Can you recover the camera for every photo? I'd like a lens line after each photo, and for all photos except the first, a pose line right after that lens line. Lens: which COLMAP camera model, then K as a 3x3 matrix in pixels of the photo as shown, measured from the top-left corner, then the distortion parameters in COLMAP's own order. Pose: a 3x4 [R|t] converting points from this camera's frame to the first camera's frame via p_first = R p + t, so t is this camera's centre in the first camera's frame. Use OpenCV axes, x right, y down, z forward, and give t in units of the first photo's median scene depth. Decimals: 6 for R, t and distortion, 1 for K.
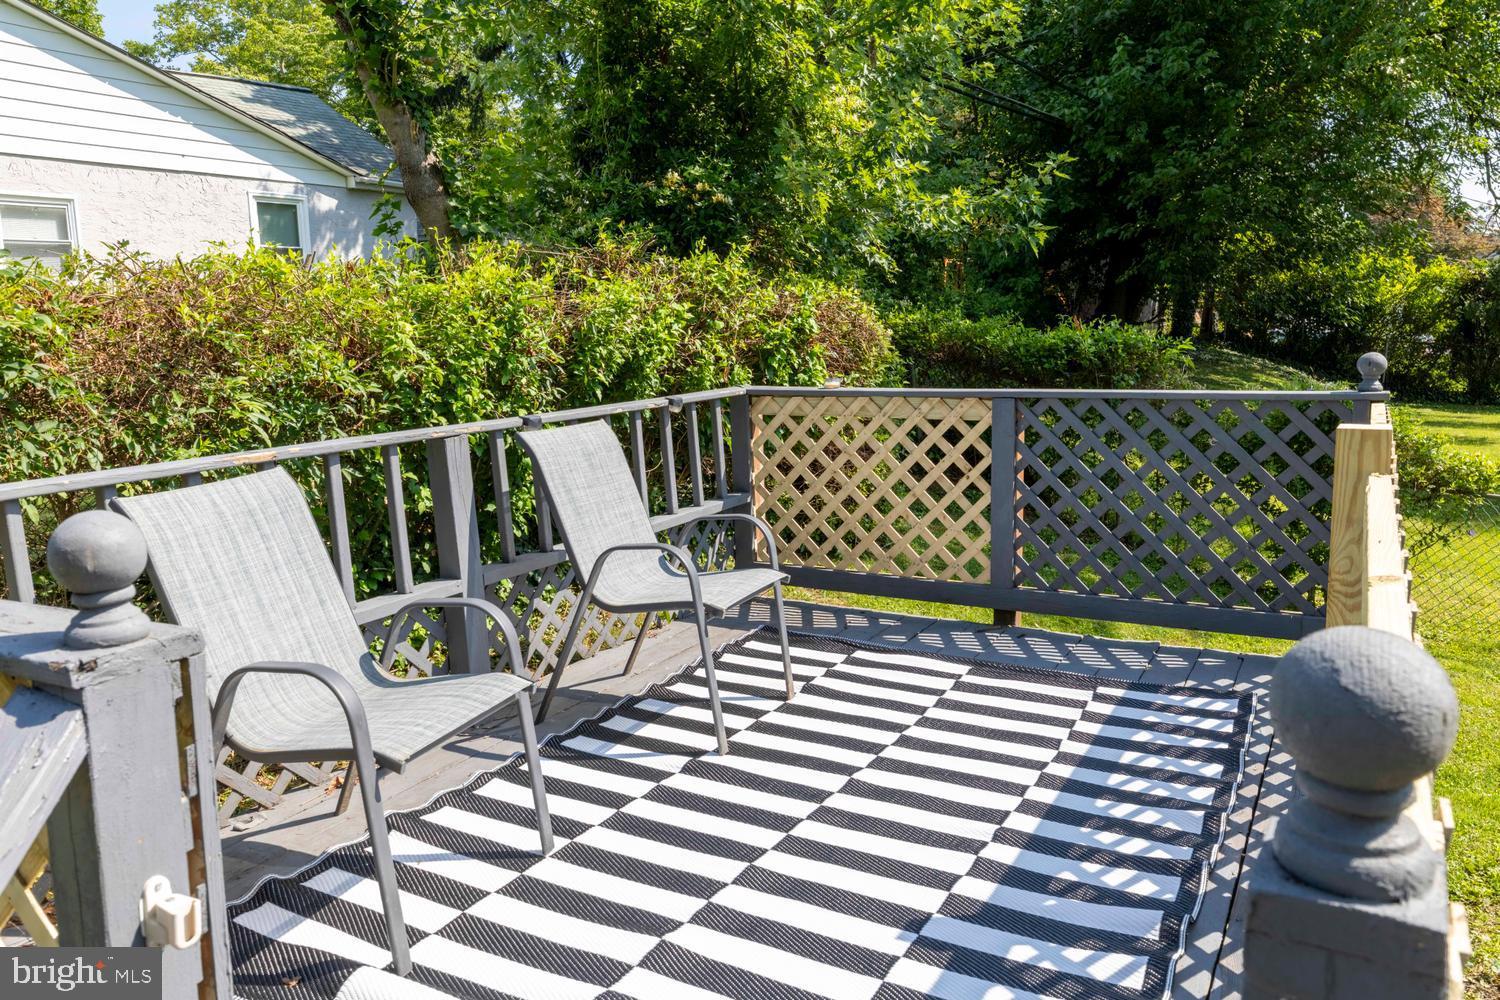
lens RADIAL K [[1100.4, 0, 750.0], [0, 1100.4, 500.0], [0, 0, 1]] dist [0.007949, 0.003506]
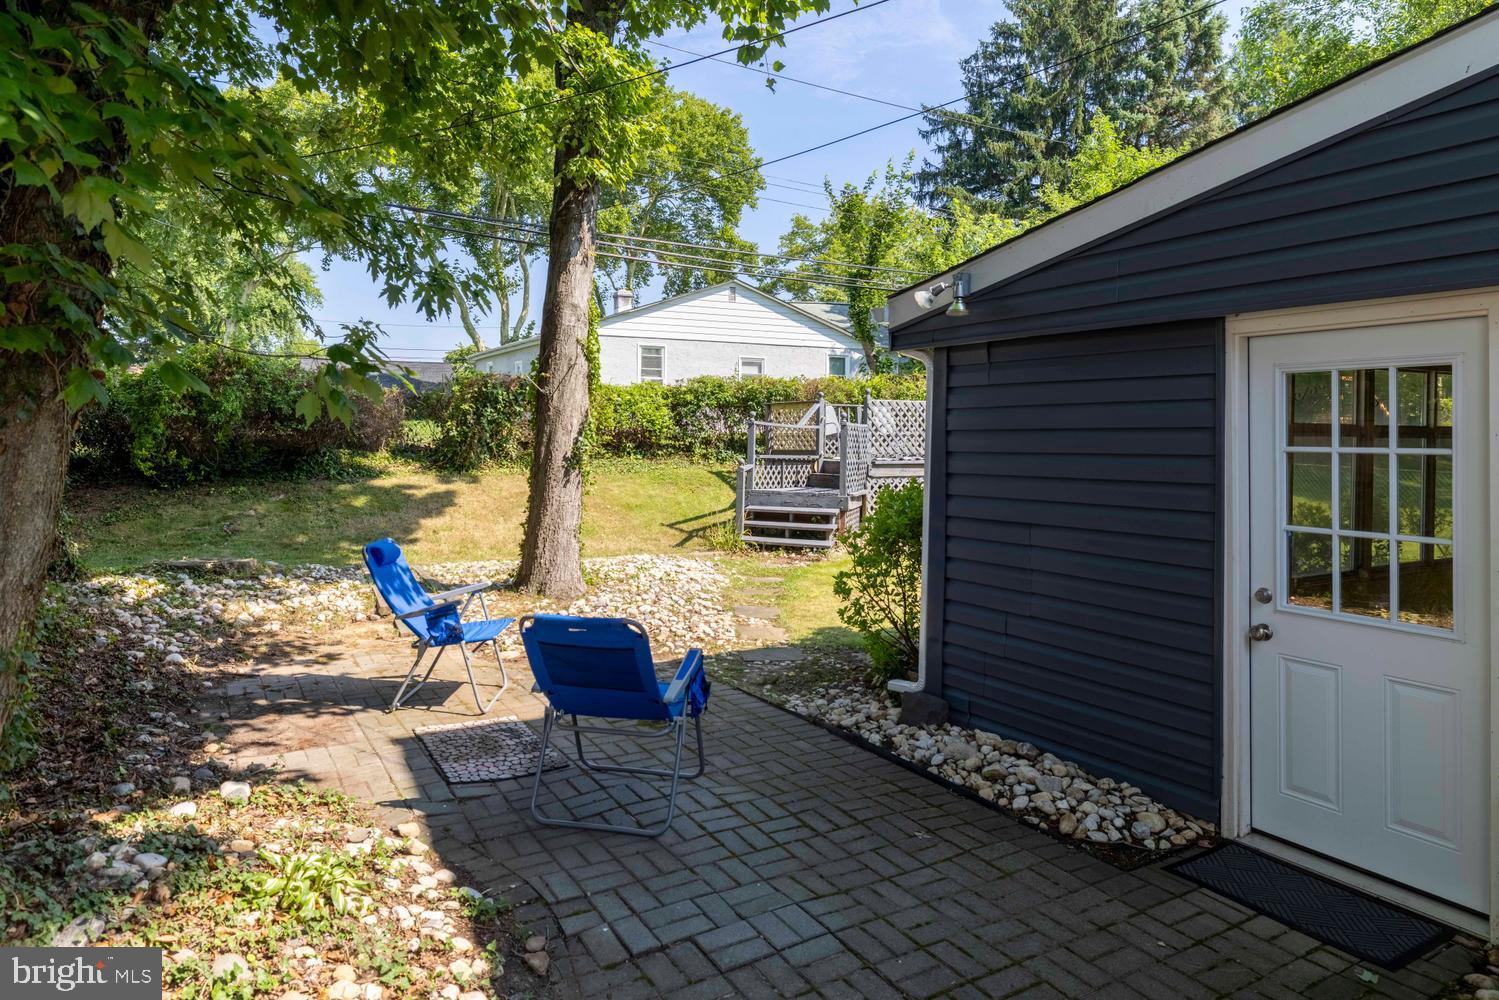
lens RADIAL K [[902.8, 0, 749.5], [0, 902.8, 500.0], [0, 0, 1]] dist [-0.002684, -0.000663]
pose [[0.883099, 0.061491, -0.465140, 0.358801], [-0.103624, 0.992455, -0.065534, 0.198883], [0.457601, 0.106072, 0.882808, -0.844391]]
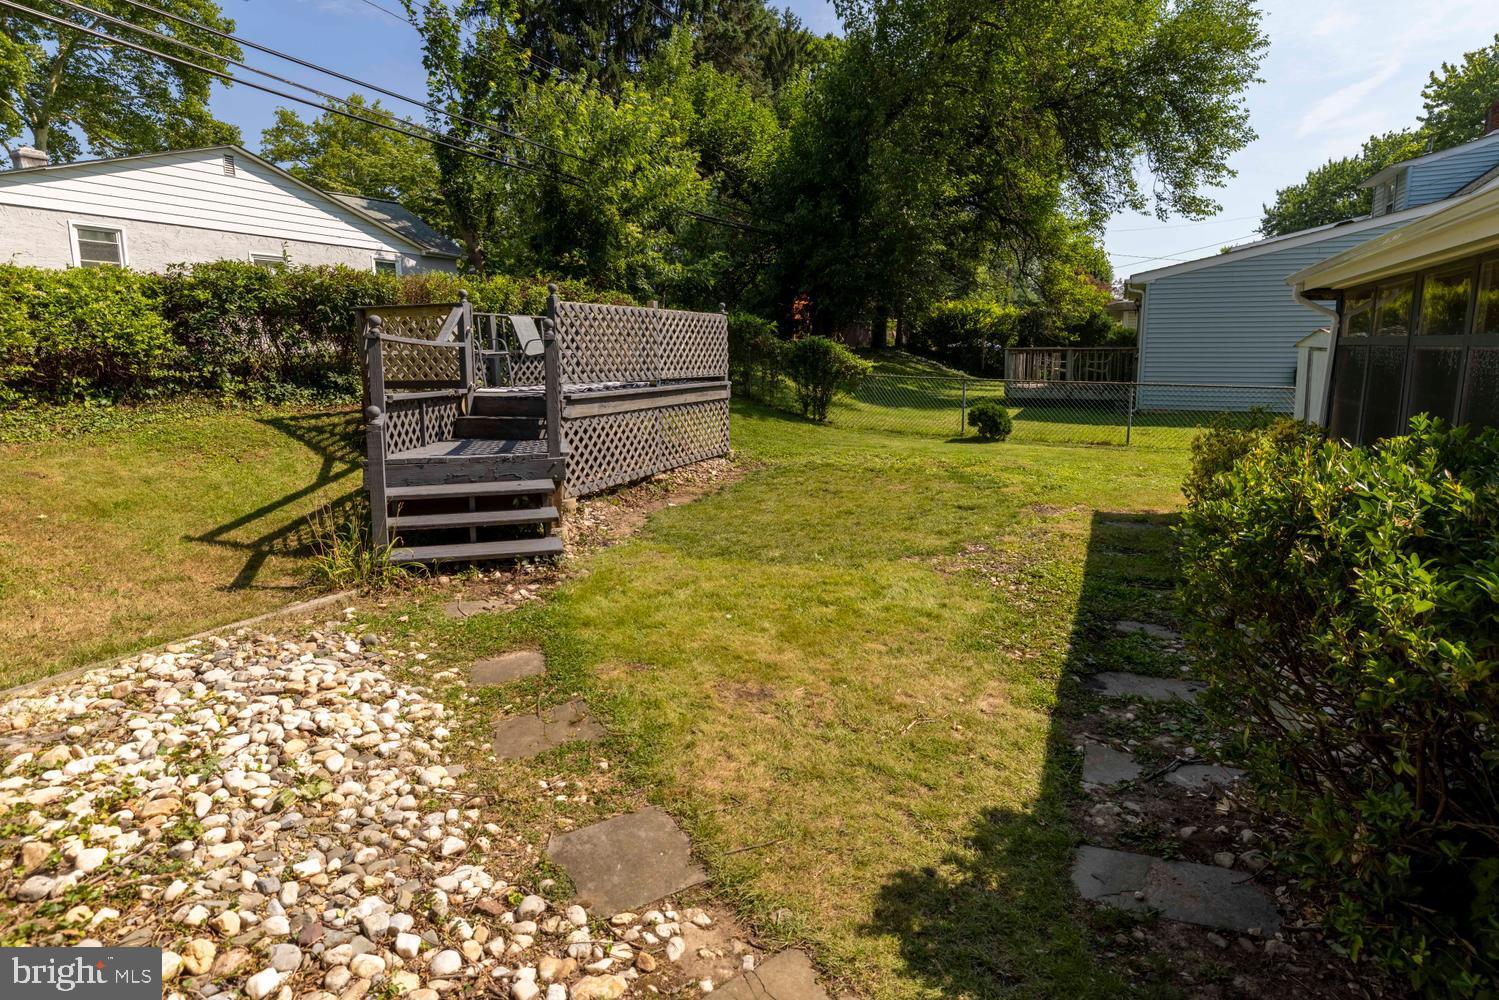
lens RADIAL K [[777.5, 0, 776.0], [0, 777.5, 471.9], [0, 0, 1]] dist [-0.001741, 0.000750]
pose [[0.993328, -0.002037, 0.115307, 0.115646], [0.003789, 0.999881, -0.014973, 0.145782], [-0.115263, 0.015310, 0.993217, -0.513705]]
